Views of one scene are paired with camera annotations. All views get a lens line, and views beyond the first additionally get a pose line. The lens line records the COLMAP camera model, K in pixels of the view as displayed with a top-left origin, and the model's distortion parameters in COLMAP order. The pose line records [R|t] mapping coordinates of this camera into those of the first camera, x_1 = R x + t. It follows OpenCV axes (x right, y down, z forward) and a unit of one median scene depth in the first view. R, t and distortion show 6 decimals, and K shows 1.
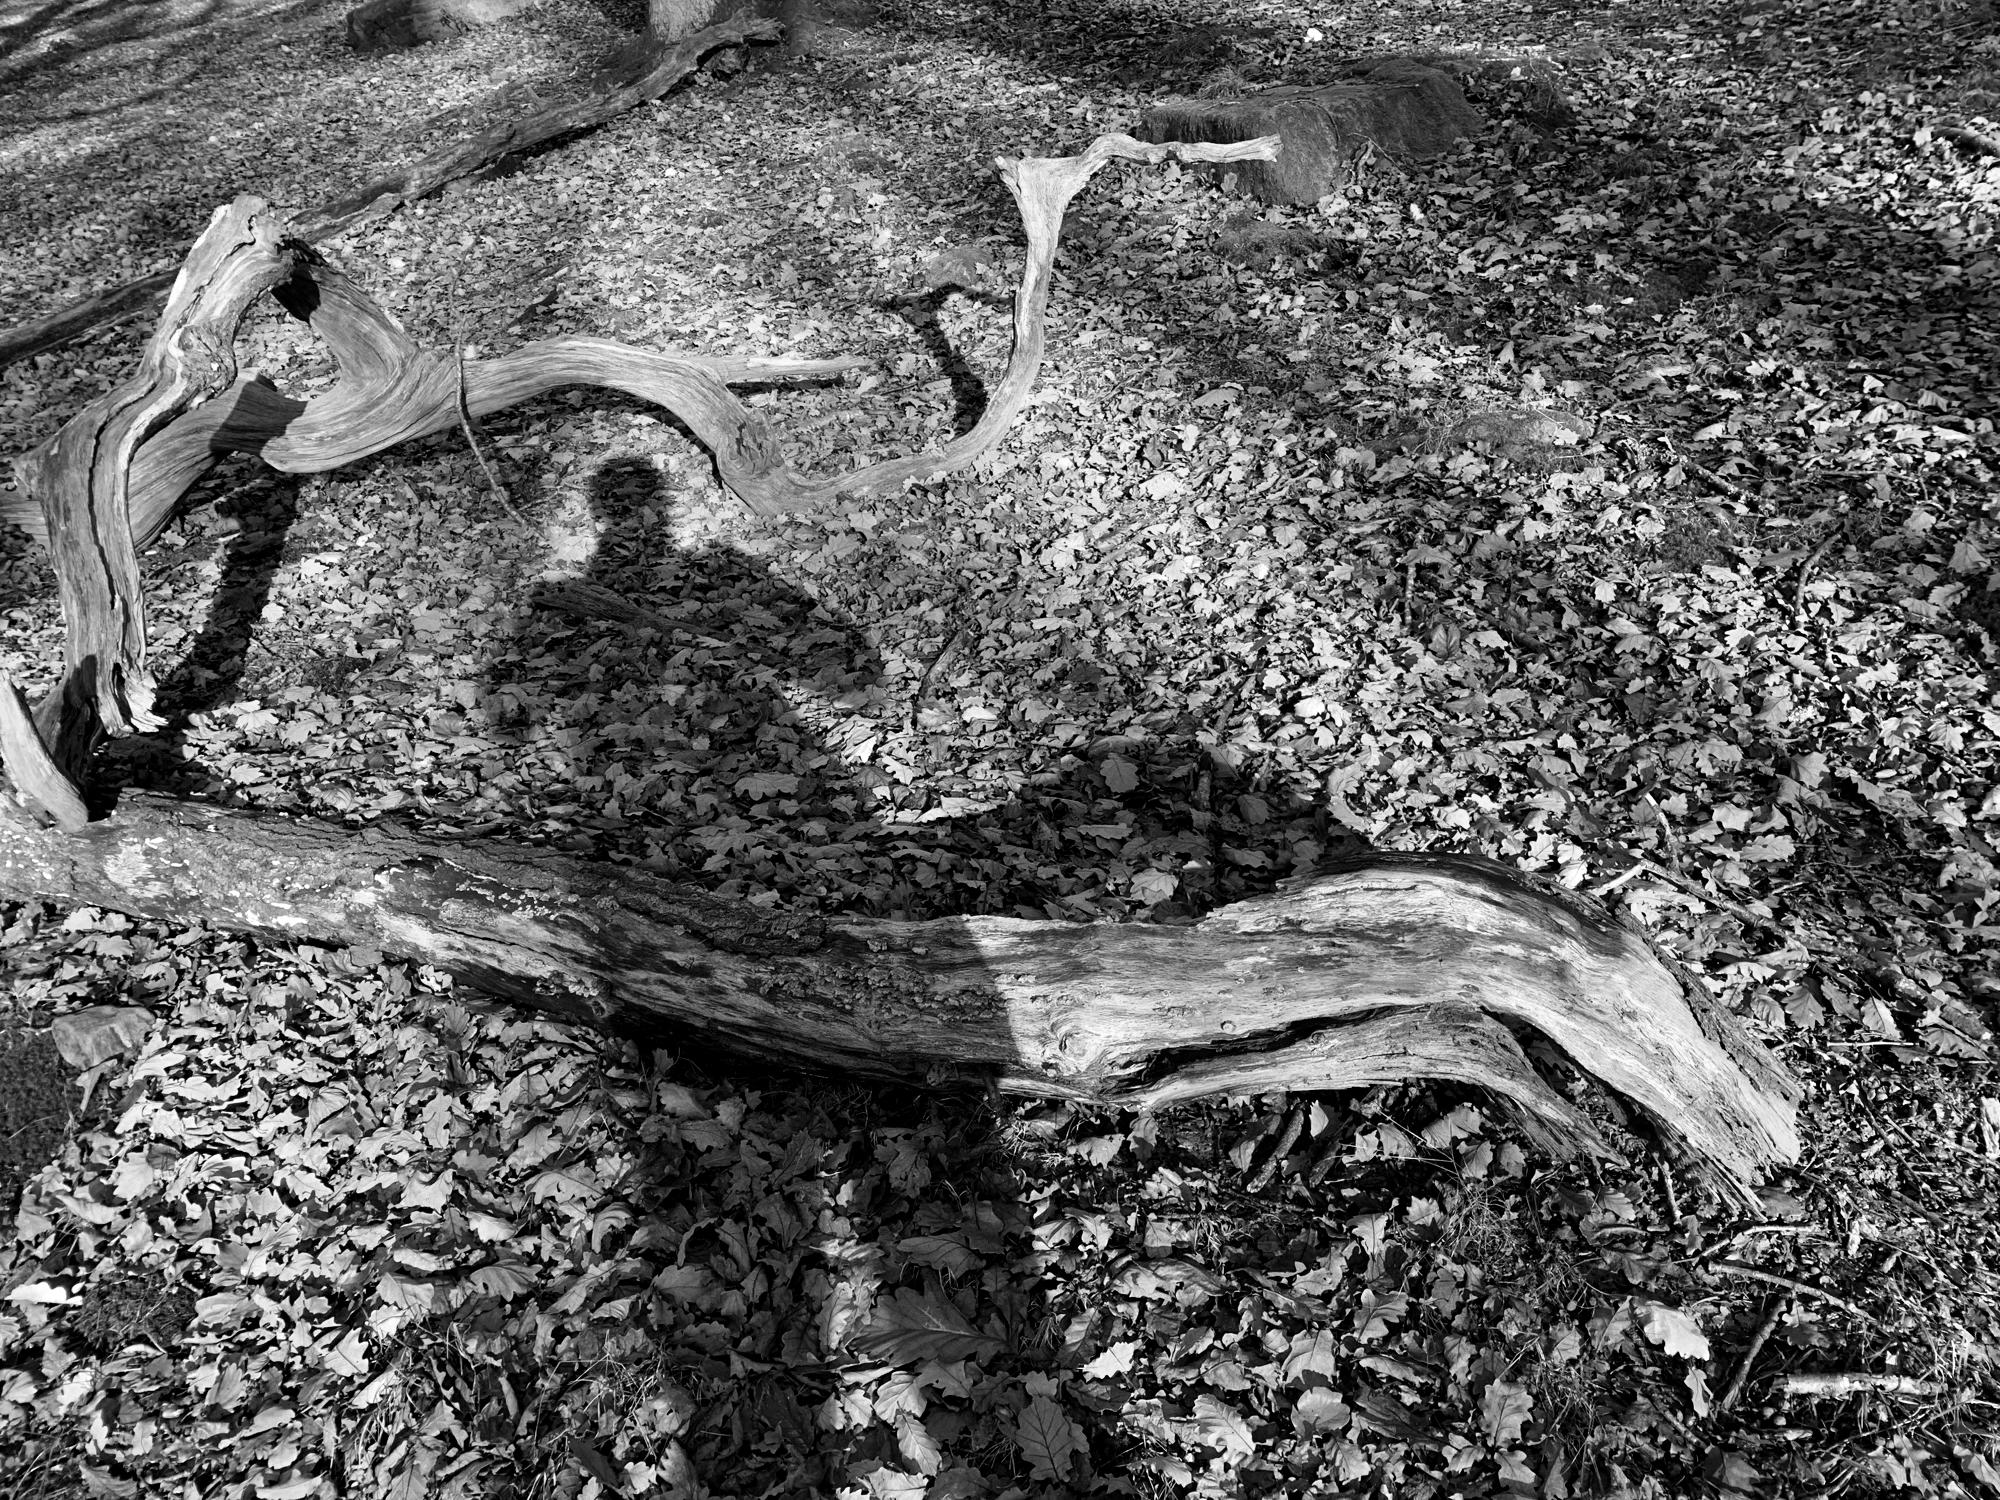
lens RADIAL K [[1529.2, 0, 1033.9], [0, 1529.2, 796.2], [0, 0, 1]] dist [0.035519, -0.034879]
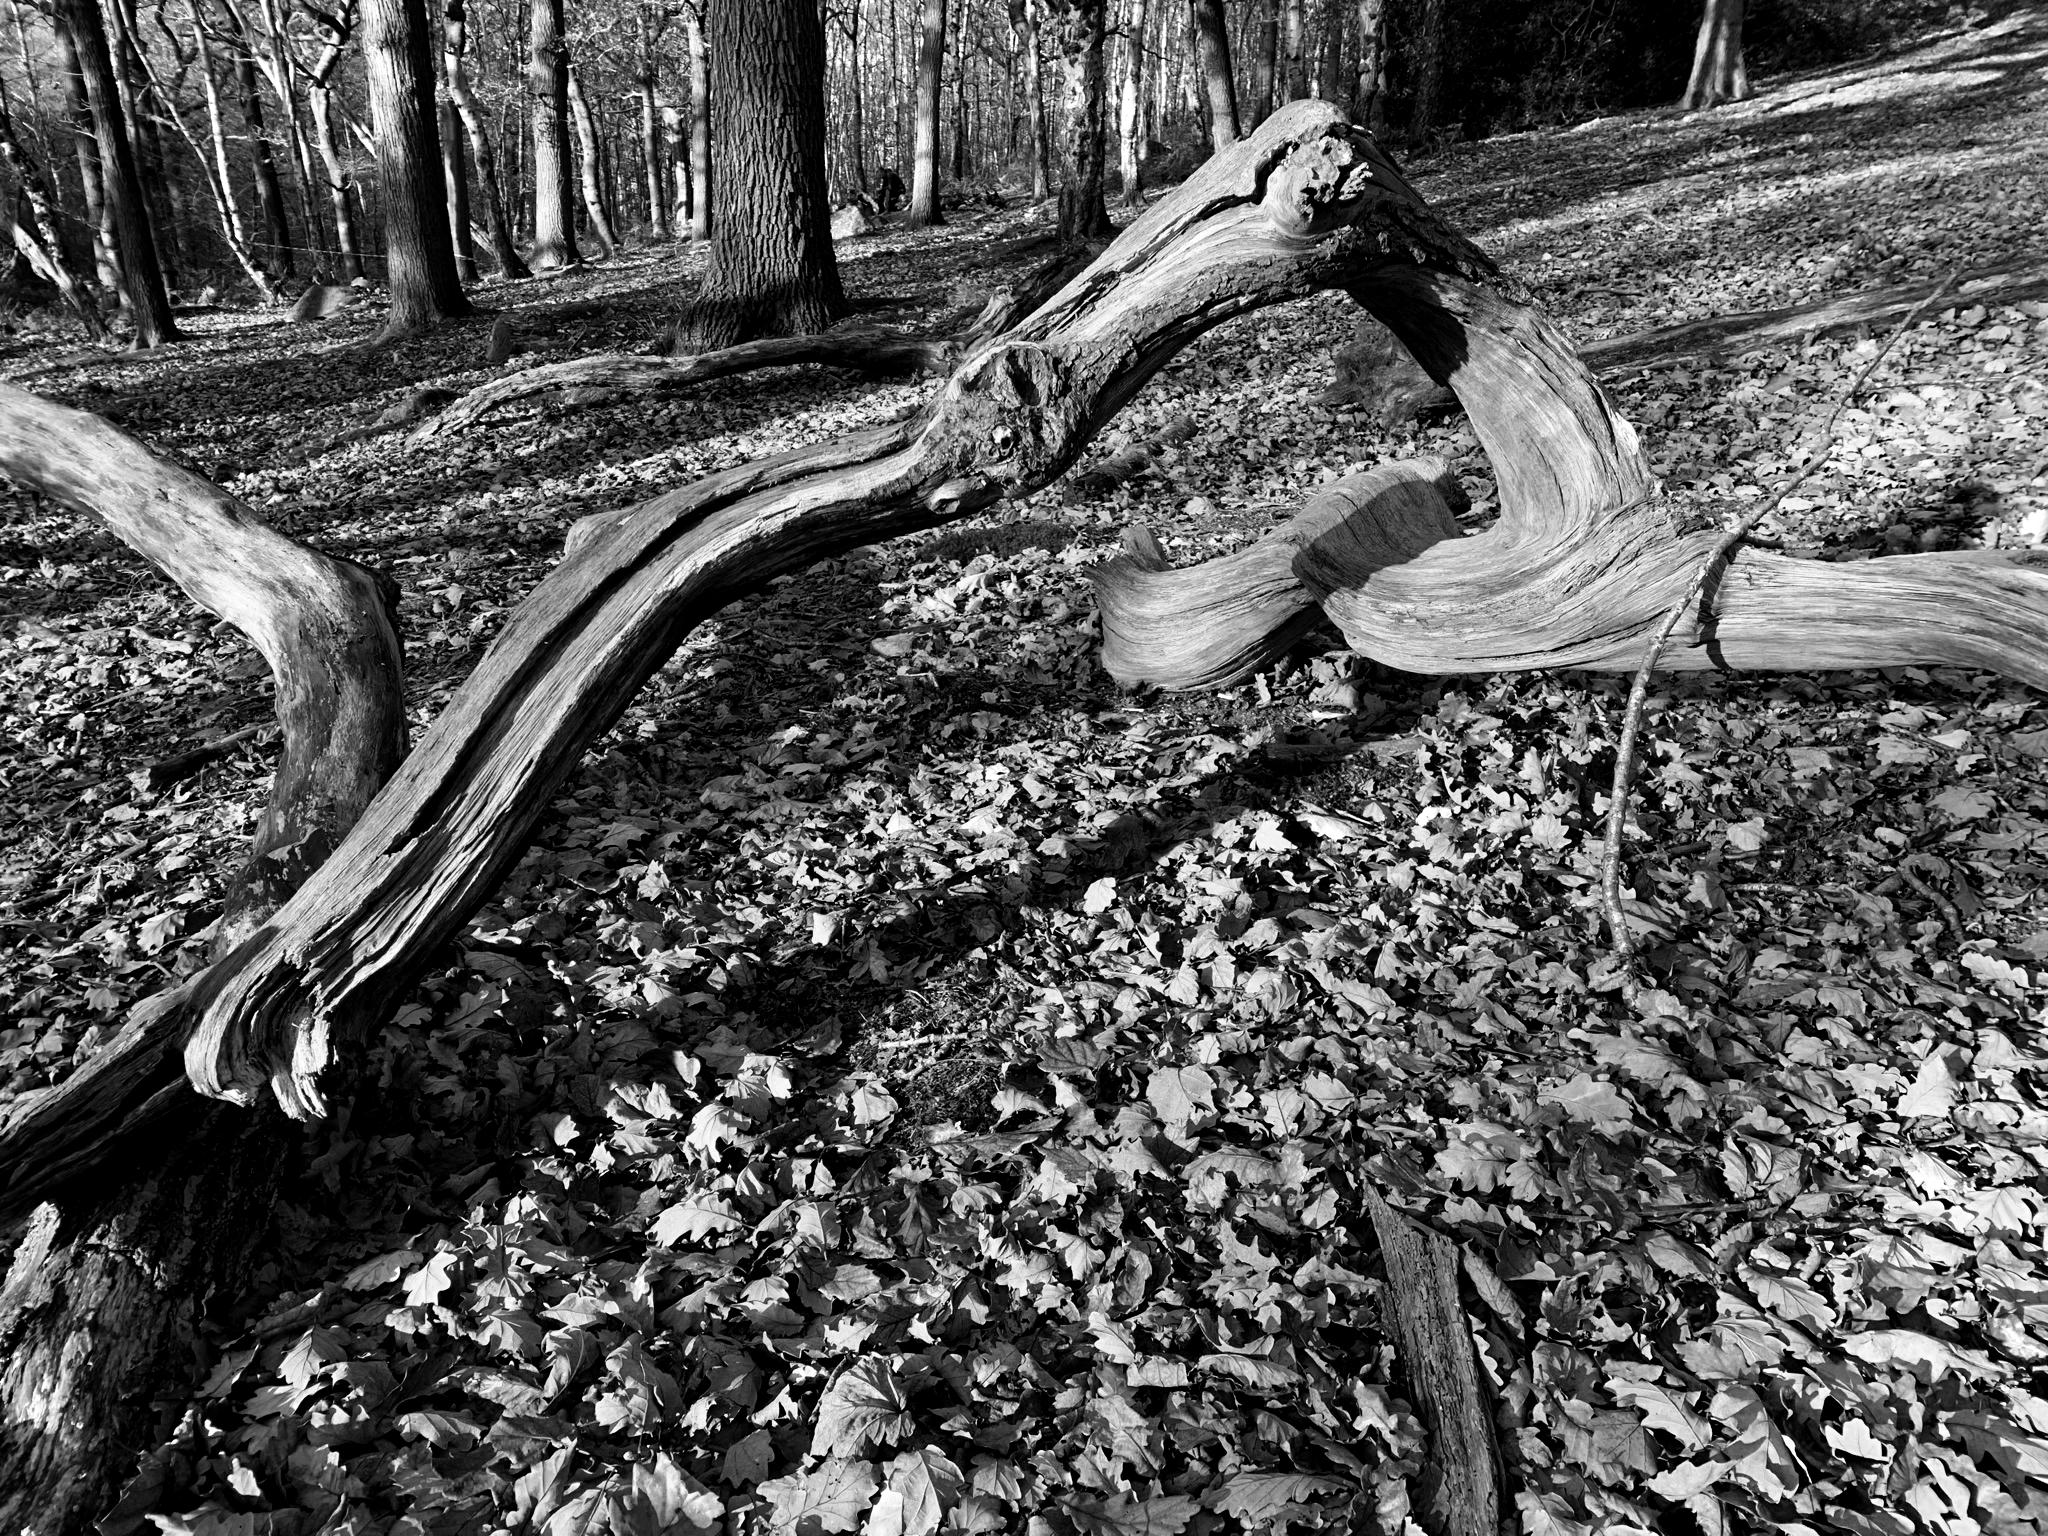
lens RADIAL K [[1565.9, 0, 1003.3], [0, 1565.9, 783.5], [0, 0, 1]] dist [0.035519, -0.034879]
pose [[0.457705, 0.382751, -0.802501, -0.070629], [-0.419635, 0.888735, 0.184543, -0.186663], [0.783845, 0.252291, 0.567394, 0.511502]]
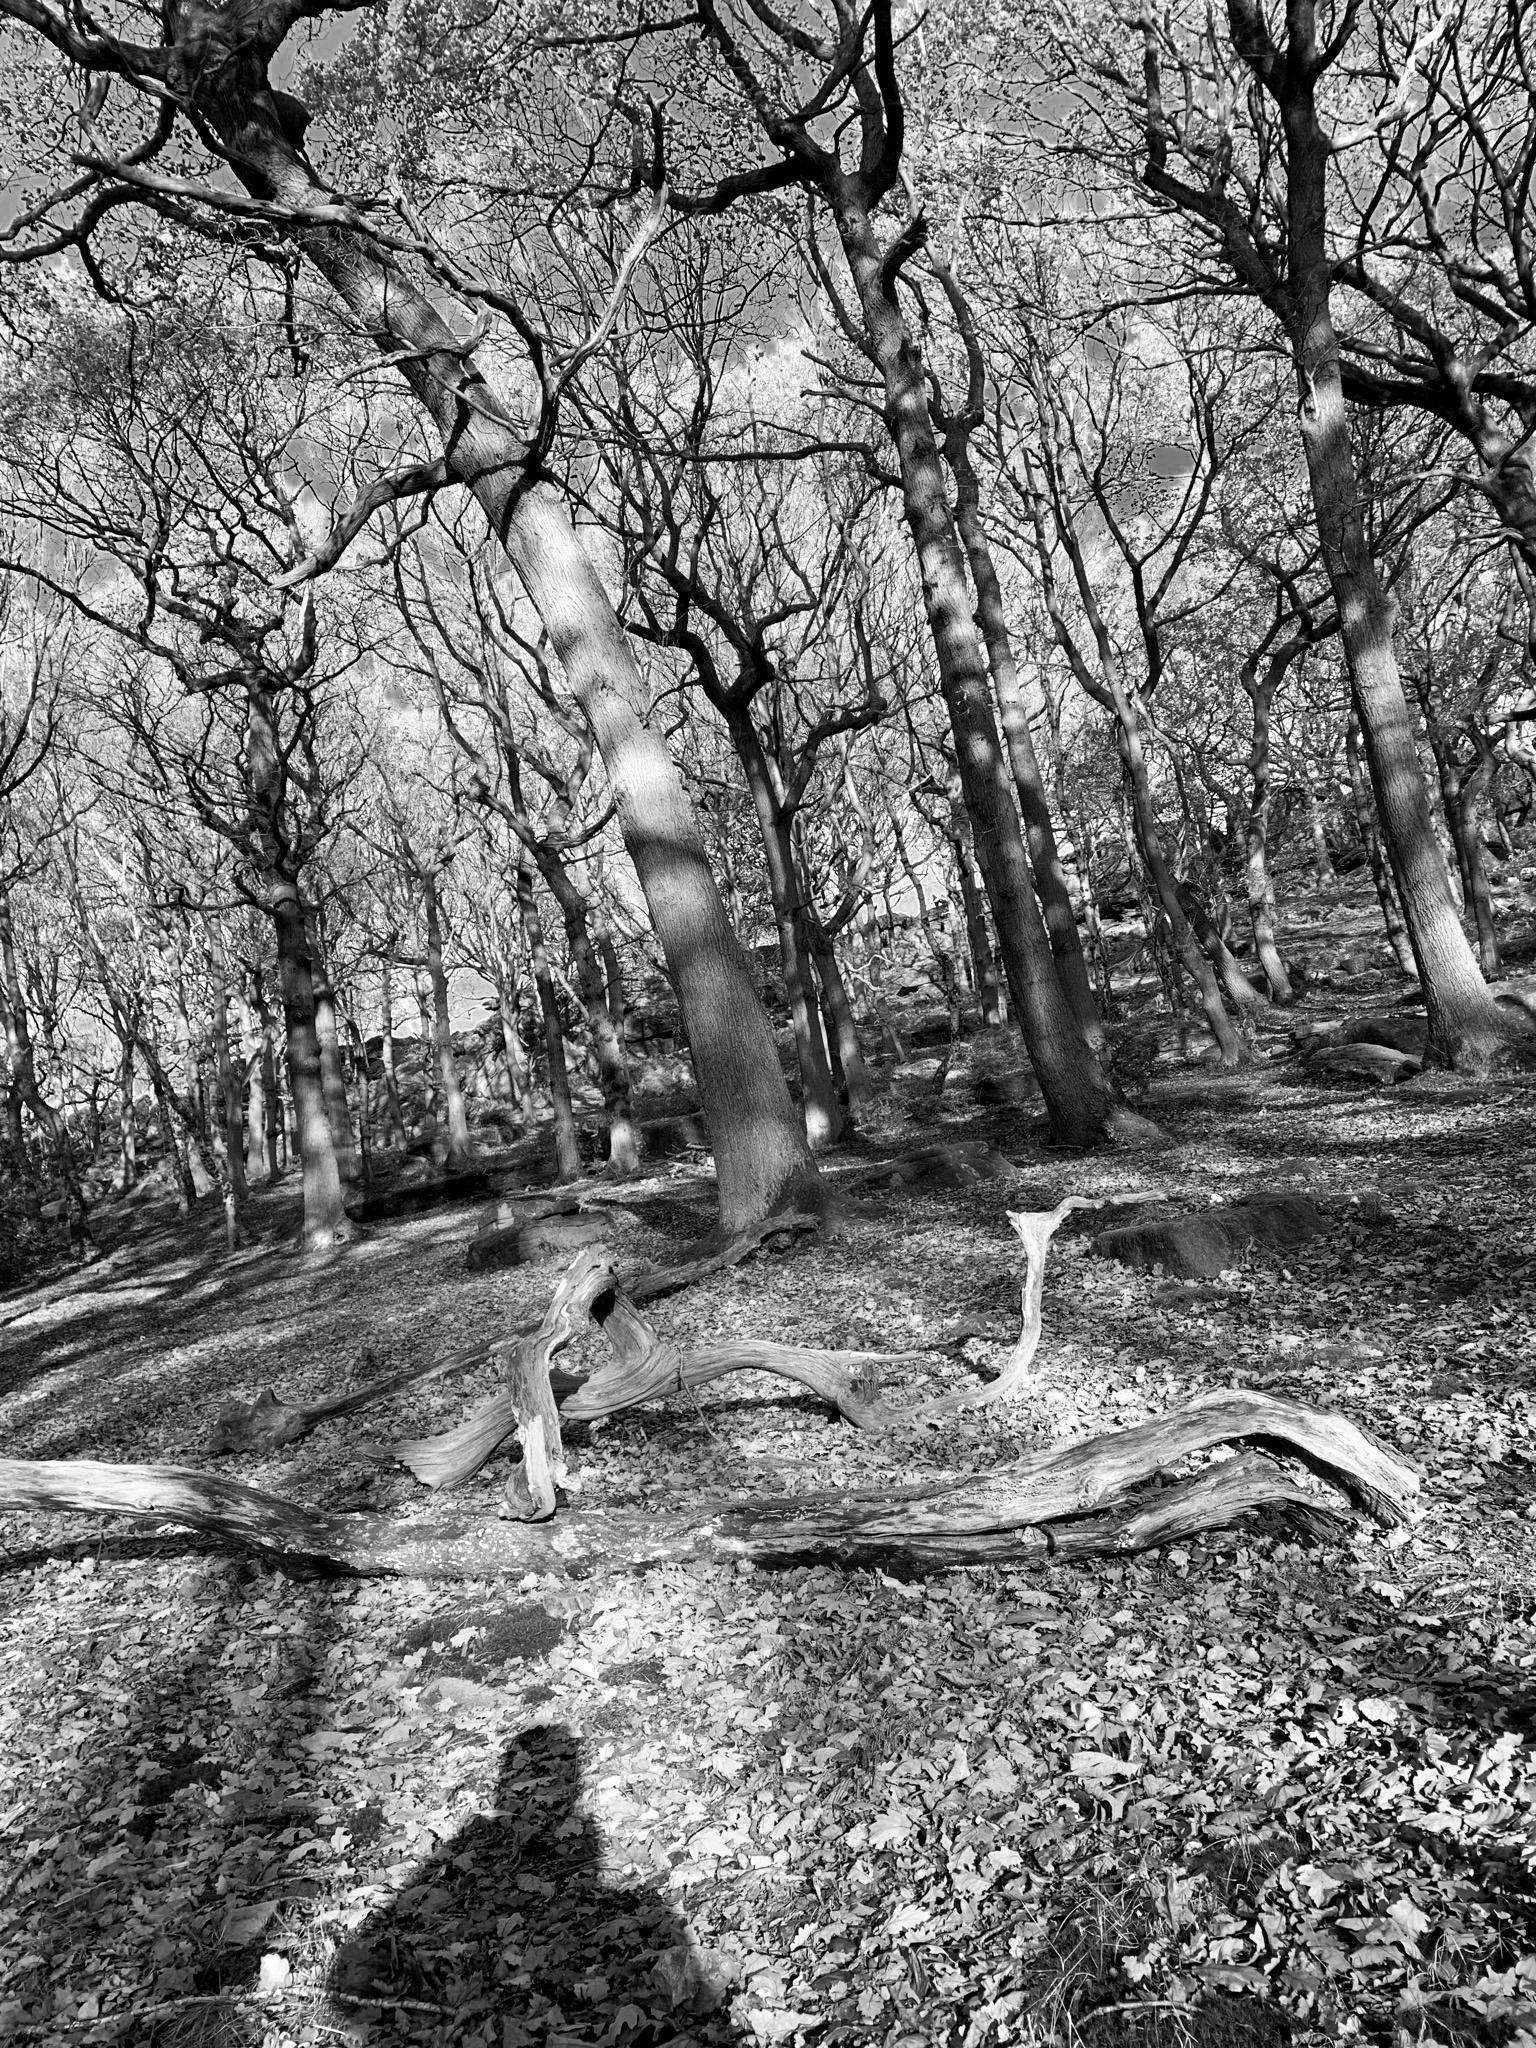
lens RADIAL K [[1565.9, 0, 767.9], [0, 1565.9, 1025.7], [0, 0, 1]] dist [0.035519, -0.034879]
pose [[0.989869, -0.056914, -0.130077, -0.037591], [-0.029401, 0.814123, -0.579947, 0.343759], [0.138906, 0.577896, 0.804202, -0.457647]]
